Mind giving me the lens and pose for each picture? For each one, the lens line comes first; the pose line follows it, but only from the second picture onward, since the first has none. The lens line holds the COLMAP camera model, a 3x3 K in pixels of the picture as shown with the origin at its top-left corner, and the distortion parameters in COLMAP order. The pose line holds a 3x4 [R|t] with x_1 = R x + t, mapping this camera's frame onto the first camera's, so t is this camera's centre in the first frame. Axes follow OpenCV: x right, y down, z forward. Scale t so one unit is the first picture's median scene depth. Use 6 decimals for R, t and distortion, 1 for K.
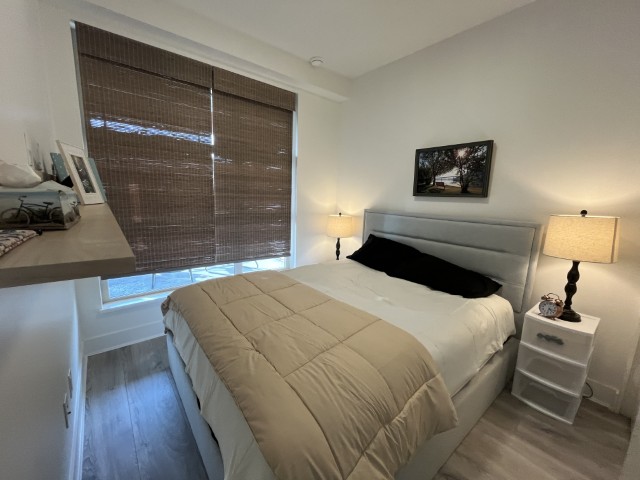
lens RADIAL K [[259.0, 0, 317.1], [0, 259.0, 240.2], [0, 0, 1]] dist [-0.007497, 0.000037]
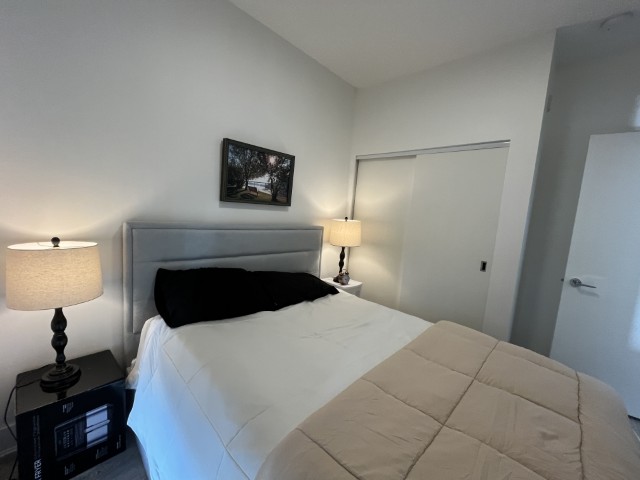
lens RADIAL K [[259.0, 0, 317.1], [0, 259.0, 240.2], [0, 0, 1]] dist [-0.007497, 0.000037]
pose [[-0.114466, -0.153847, 0.981442, -0.436605], [0.092913, 0.981947, 0.164762, -0.176248], [-0.989073, 0.110048, -0.098106, 0.911695]]
